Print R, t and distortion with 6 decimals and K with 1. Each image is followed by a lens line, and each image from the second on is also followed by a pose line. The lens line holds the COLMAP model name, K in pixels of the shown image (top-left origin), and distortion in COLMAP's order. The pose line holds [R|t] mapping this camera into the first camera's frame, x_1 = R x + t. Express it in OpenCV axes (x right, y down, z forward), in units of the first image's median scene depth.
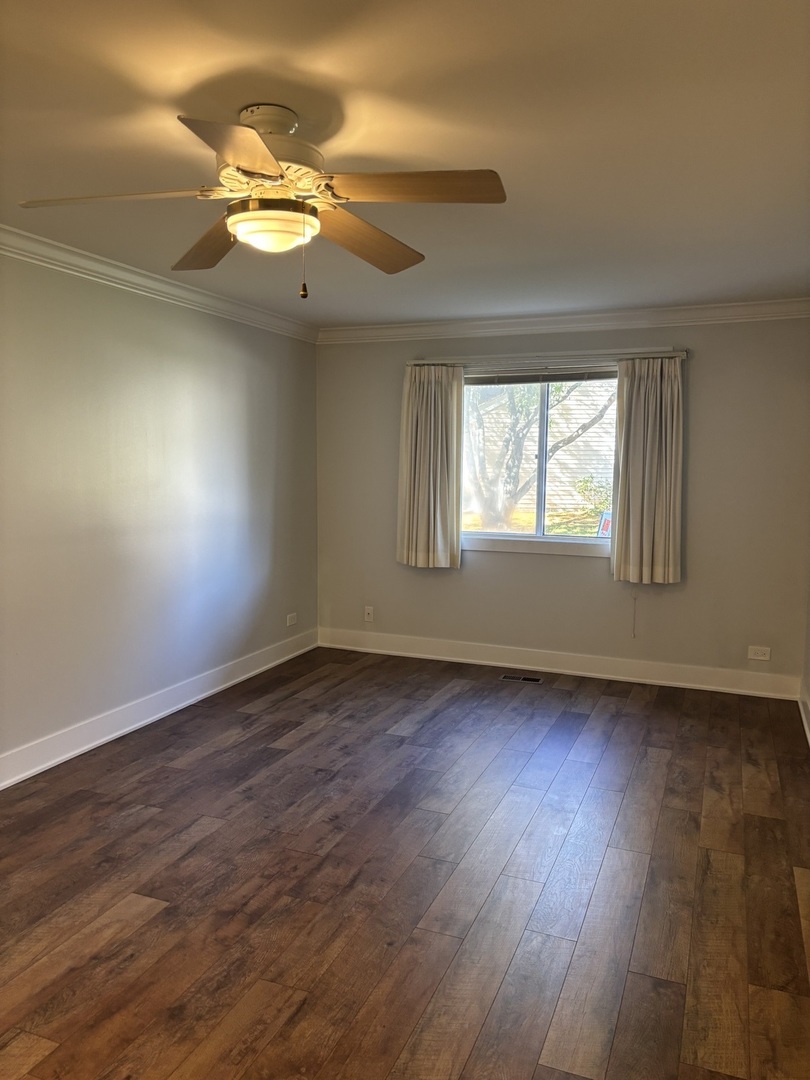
lens RADIAL K [[823.1, 0, 399.0], [0, 823.1, 541.2], [0, 0, 1]] dist [0.069585, -0.012302]
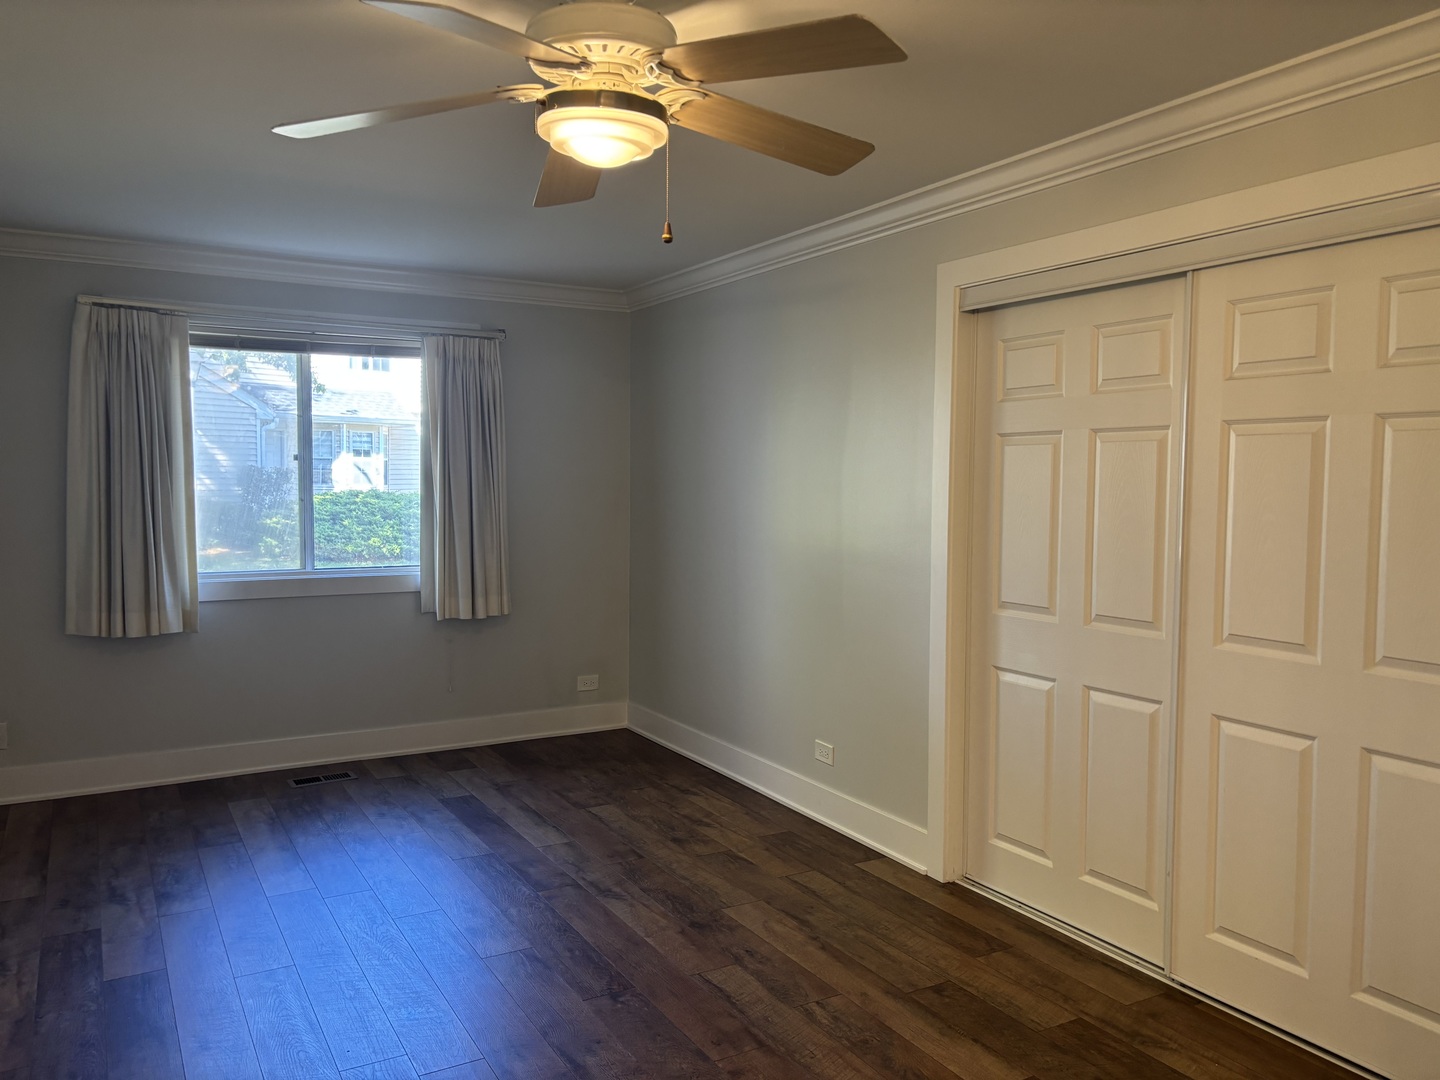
lens RADIAL K [[1097.5, 0, 711.5], [0, 1097.5, 542.3], [0, 0, 1]] dist [0.069585, -0.012302]
pose [[0.624321, -0.054931, 0.779234, -0.388618], [0.076396, 0.997036, 0.009077, -0.015044], [-0.777424, 0.053863, 0.626667, 0.164982]]
